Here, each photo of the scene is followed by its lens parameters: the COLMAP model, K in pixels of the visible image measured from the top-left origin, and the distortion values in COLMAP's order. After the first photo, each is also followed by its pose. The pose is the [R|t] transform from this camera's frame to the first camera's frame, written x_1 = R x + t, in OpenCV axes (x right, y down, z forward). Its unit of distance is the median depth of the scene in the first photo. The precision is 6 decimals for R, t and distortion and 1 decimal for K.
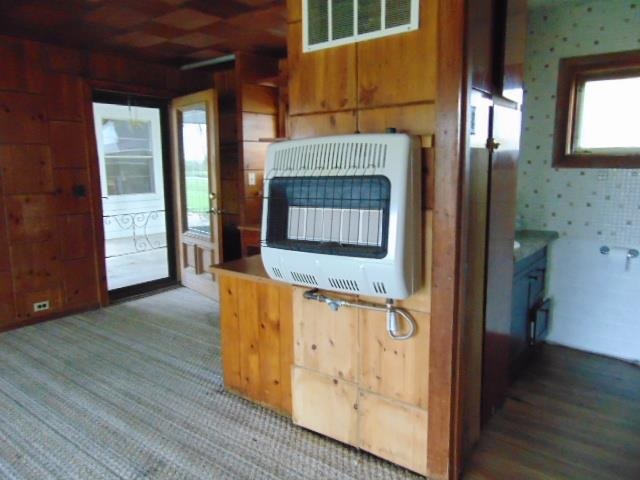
lens RADIAL K [[470.6, 0, 320.0], [0, 470.6, 240.0], [0, 0, 1]] dist [-0.001135, 0.002056]
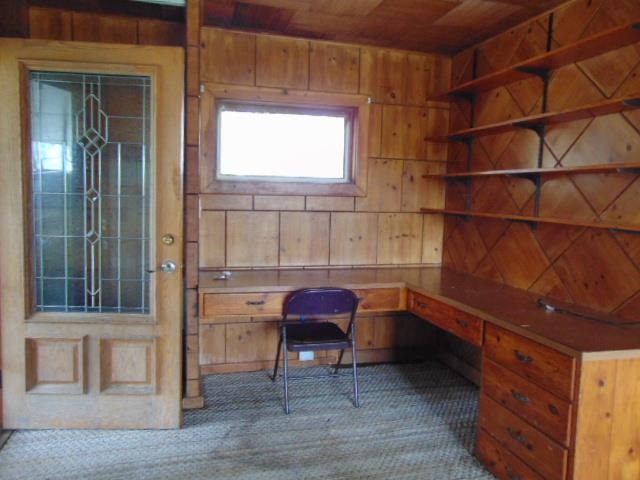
lens RADIAL K [[470.6, 0, 320.0], [0, 470.6, 240.0], [0, 0, 1]] dist [-0.001135, 0.002056]
pose [[0.586090, -0.056186, 0.808296, -0.505055], [0.088188, 0.996090, 0.005295, -0.074892], [-0.805433, 0.068179, 0.588753, 0.462531]]
